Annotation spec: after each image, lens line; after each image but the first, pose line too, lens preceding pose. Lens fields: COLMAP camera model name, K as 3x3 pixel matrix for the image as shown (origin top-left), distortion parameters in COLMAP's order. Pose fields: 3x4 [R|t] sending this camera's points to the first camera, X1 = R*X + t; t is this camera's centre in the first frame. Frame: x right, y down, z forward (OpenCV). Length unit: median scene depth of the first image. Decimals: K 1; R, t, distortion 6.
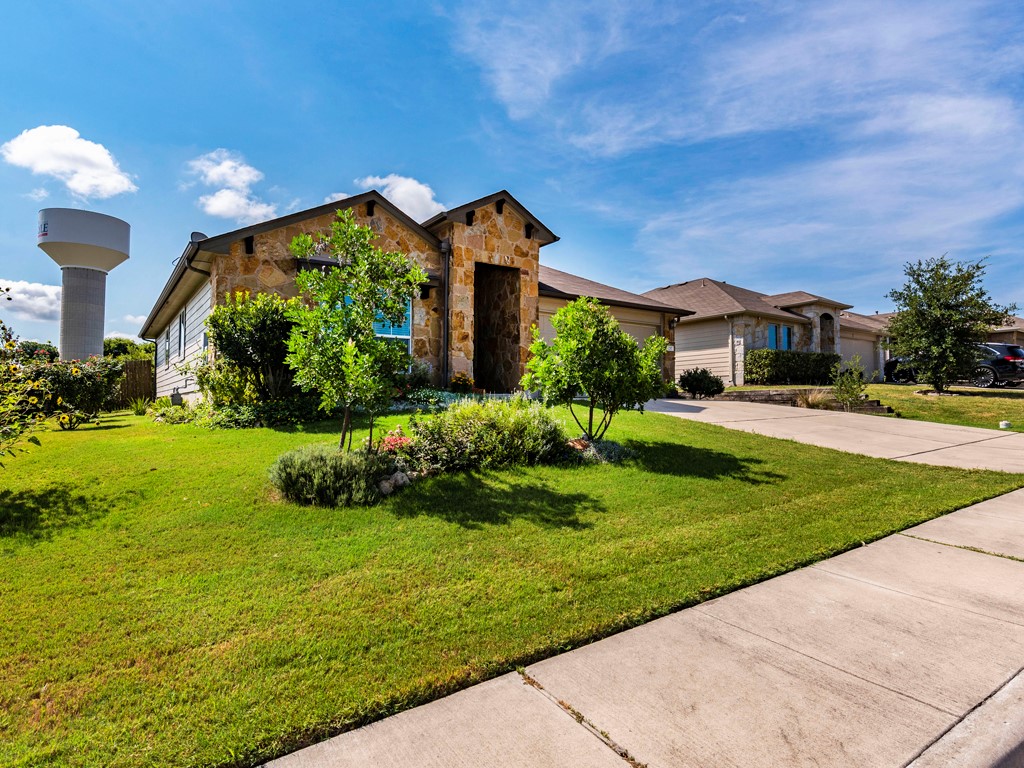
lens RADIAL K [[577.8, 0, 510.7], [0, 577.8, 378.4], [0, 0, 1]] dist [0.004593, 0.001560]
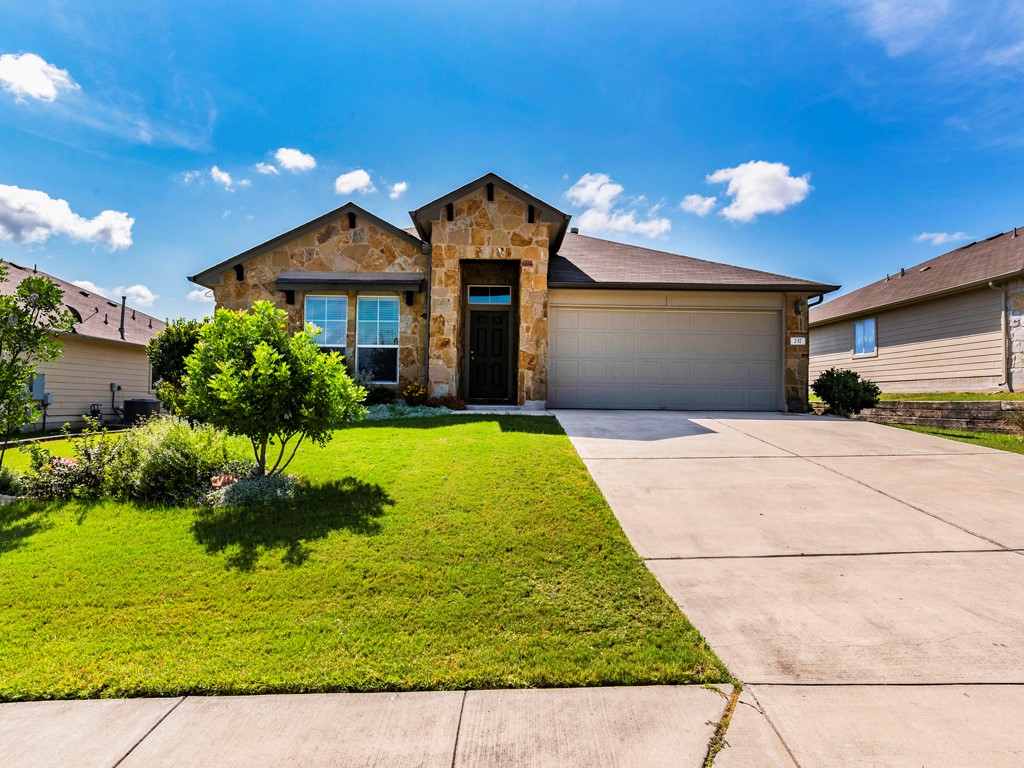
lens RADIAL K [[577.8, 0, 510.7], [0, 577.8, 378.4], [0, 0, 1]] dist [0.004593, 0.001560]
pose [[0.827288, -0.007992, -0.561721, 0.514255], [0.011825, 0.999925, 0.003190, -0.017395], [0.561653, -0.009281, 0.827321, 0.295335]]
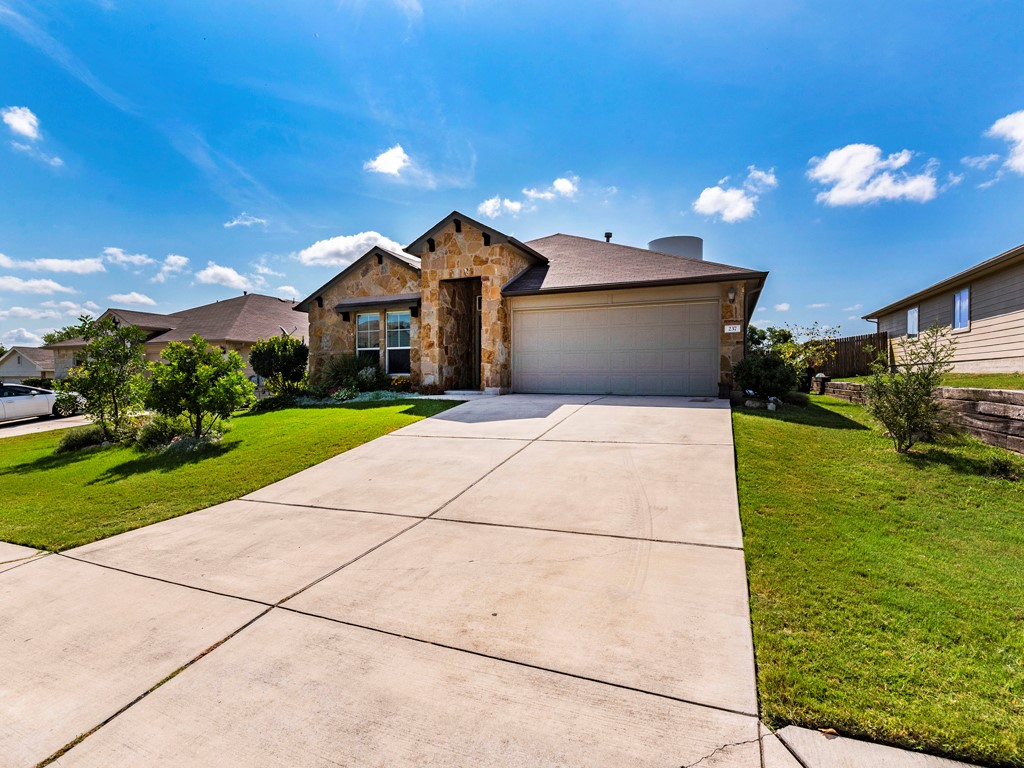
lens RADIAL K [[498.9, 0, 515.6], [0, 498.9, 381.1], [0, 0, 1]] dist [-0.002165, 0.001473]
pose [[0.522587, 0.011862, -0.852504, 0.902512], [0.038447, 0.998558, 0.037463, -0.027421], [0.851719, -0.052354, 0.521377, 0.589538]]
